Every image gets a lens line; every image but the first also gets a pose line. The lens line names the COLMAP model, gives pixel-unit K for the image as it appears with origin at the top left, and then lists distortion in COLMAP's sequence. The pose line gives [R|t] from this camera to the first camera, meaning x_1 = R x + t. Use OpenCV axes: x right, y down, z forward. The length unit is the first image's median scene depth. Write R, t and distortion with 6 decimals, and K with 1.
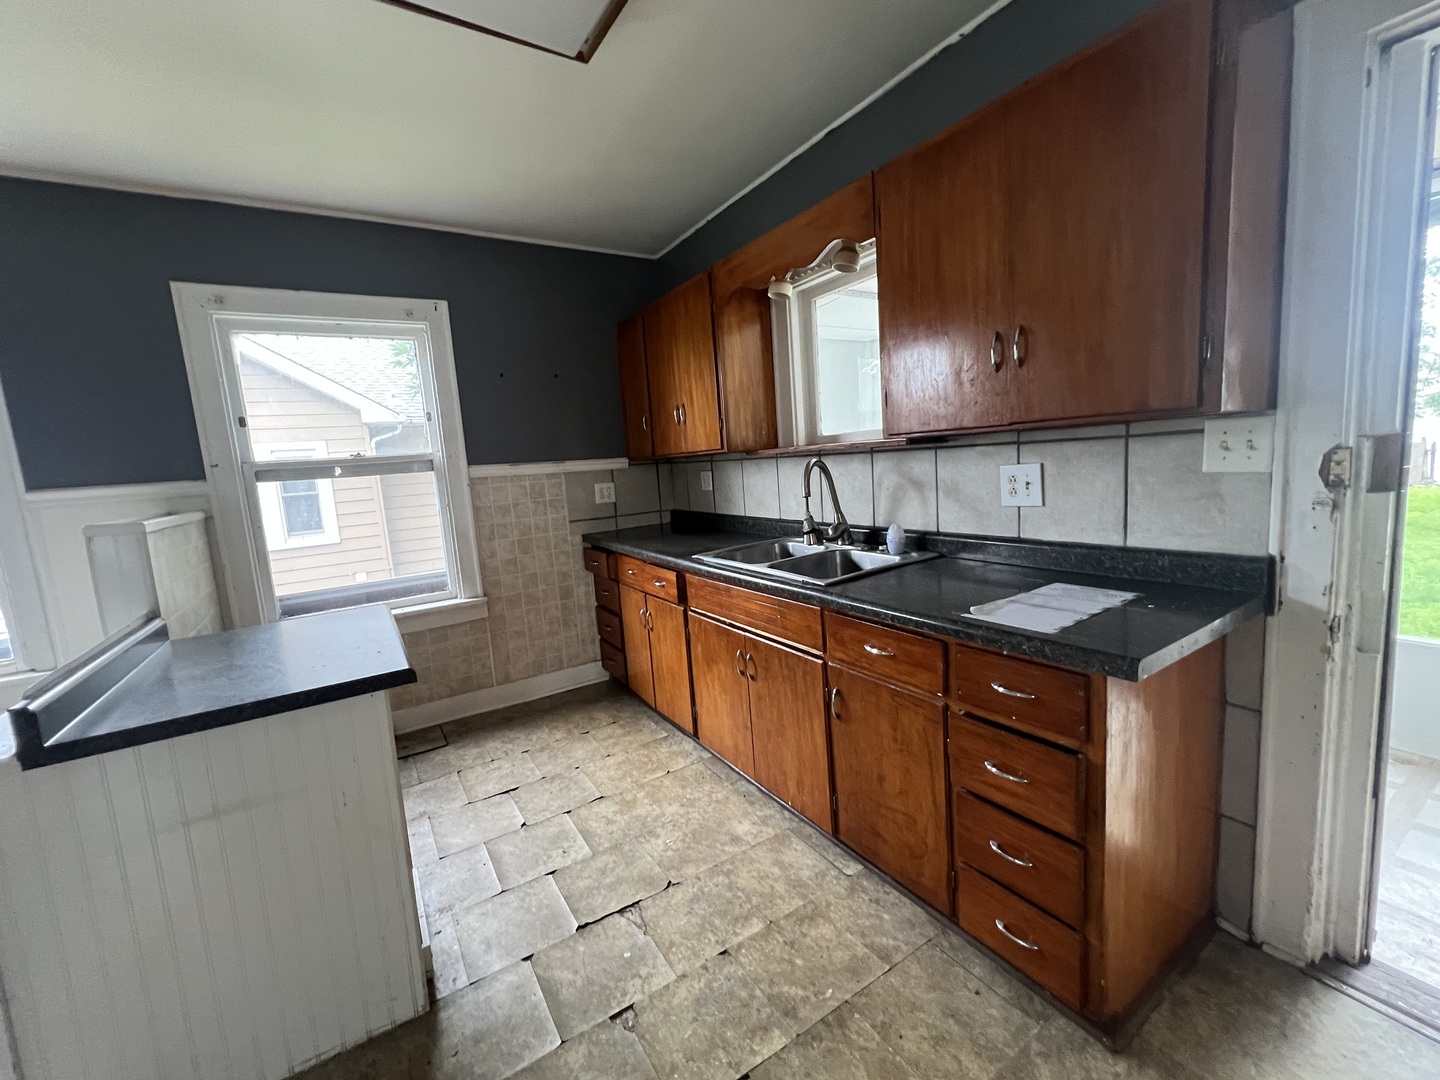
lens RADIAL K [[589.8, 0, 720.0], [0, 589.8, 540.0], [0, 0, 1]] dist [-0.000096, -0.000010]
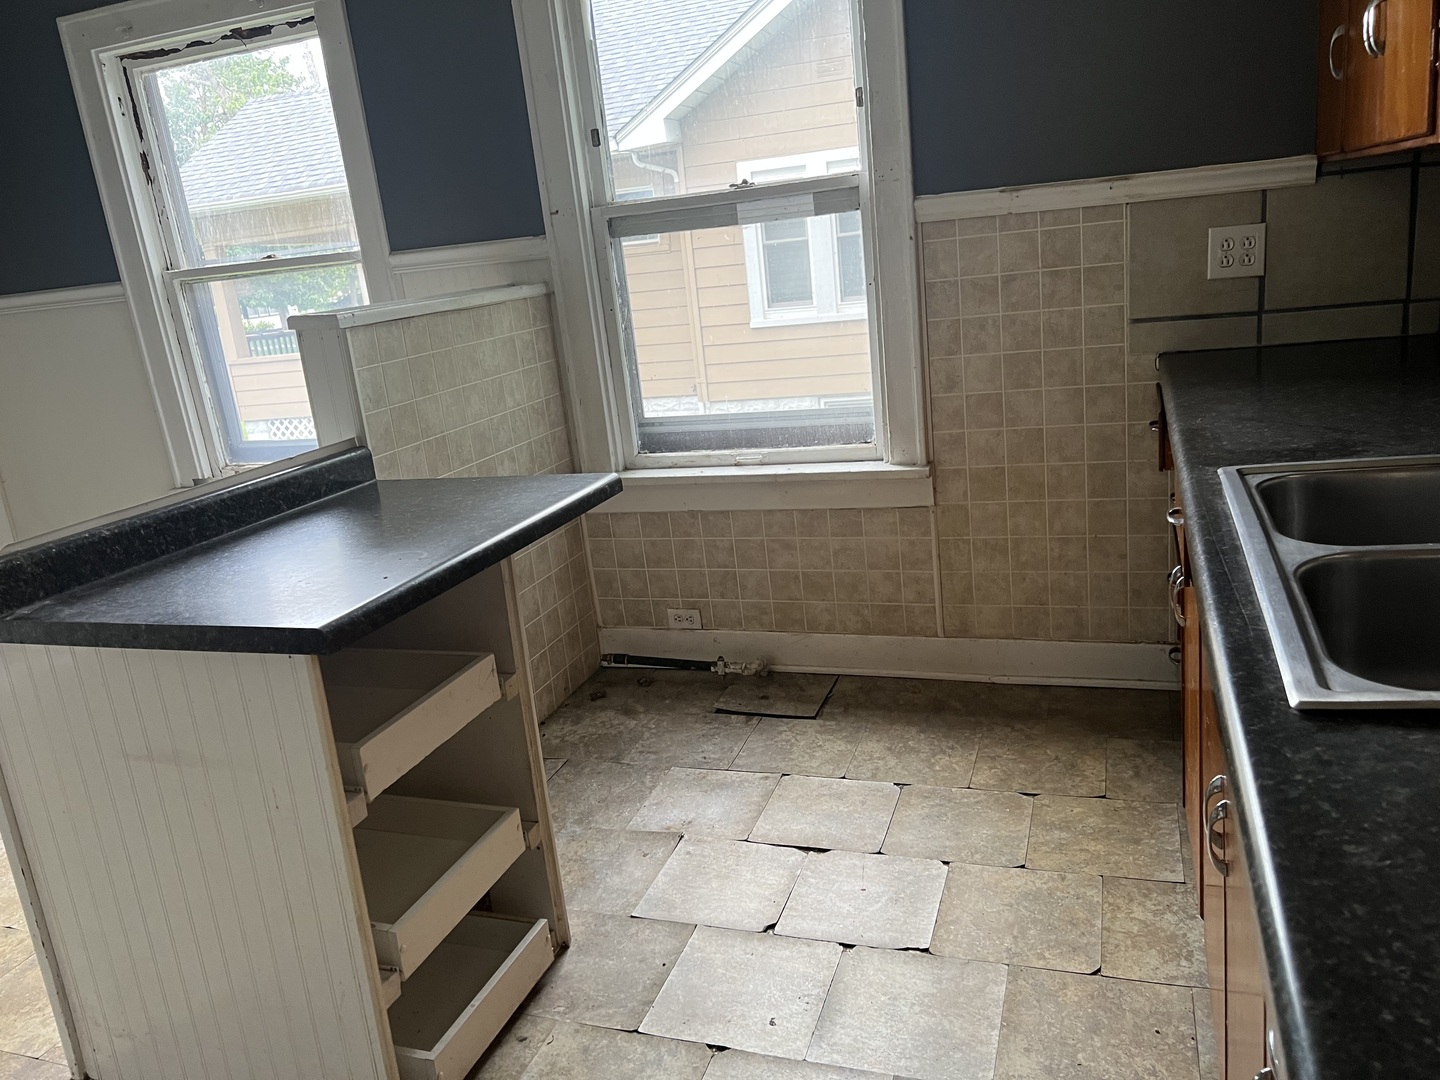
lens RADIAL K [[1083.7, 0, 720.0], [0, 1083.7, 540.0], [0, 0, 1]] dist [0.013583, -0.001100]
pose [[0.622511, 0.218920, -0.751368, 0.207415], [-0.045908, 0.968640, 0.244190, -0.062047], [0.781264, -0.117517, 0.613039, 0.289187]]
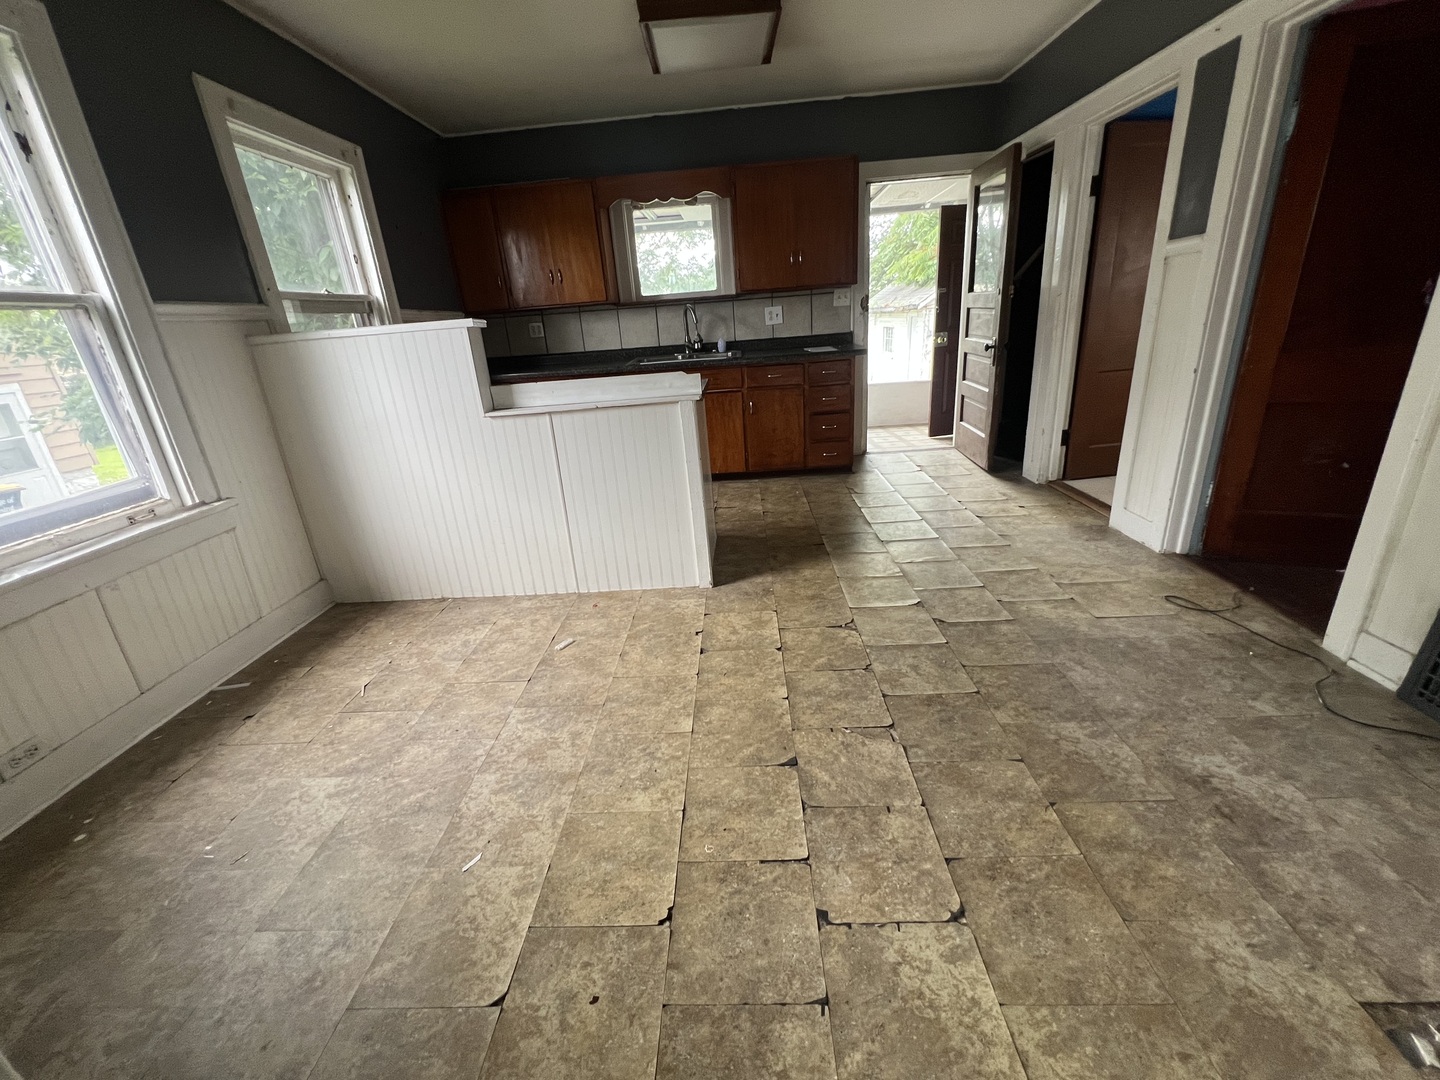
lens RADIAL K [[589.8, 0, 720.0], [0, 589.8, 540.0], [0, 0, 1]] dist [-0.000096, -0.000010]
pose [[0.554048, -0.268423, 0.788023, -1.071440], [0.145586, 0.963246, 0.225750, 0.132036], [-0.819656, -0.010351, 0.572763, -0.155333]]
